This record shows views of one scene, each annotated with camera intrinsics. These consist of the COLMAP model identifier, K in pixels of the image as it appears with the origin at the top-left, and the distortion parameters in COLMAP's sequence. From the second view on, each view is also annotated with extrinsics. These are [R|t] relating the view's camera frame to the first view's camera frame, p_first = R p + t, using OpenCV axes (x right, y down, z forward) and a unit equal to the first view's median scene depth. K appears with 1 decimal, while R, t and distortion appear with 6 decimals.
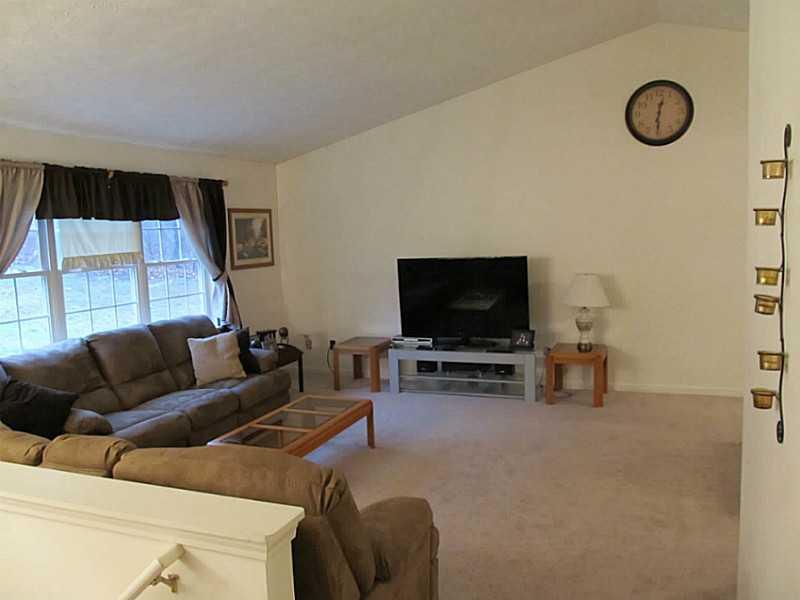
lens RADIAL K [[657.6, 0, 400.0], [0, 657.6, 300.0], [0, 0, 1]] dist [-0.052141, 0.005613]
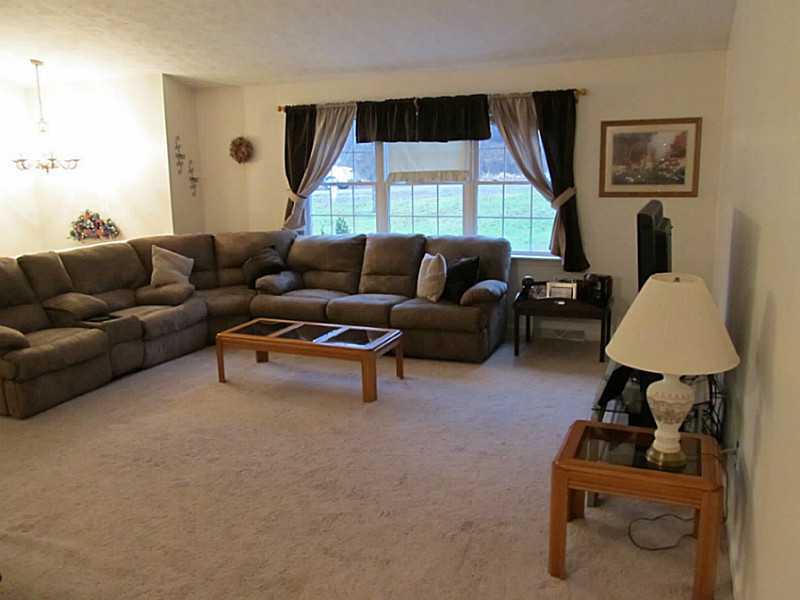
lens RADIAL K [[657.6, 0, 400.0], [0, 657.6, 300.0], [0, 0, 1]] dist [-0.052141, 0.005613]
pose [[-0.030924, 0.238596, -0.970626, 0.680812], [-0.082269, 0.967188, 0.240372, -0.111105], [0.996130, 0.087285, -0.010280, 0.869694]]
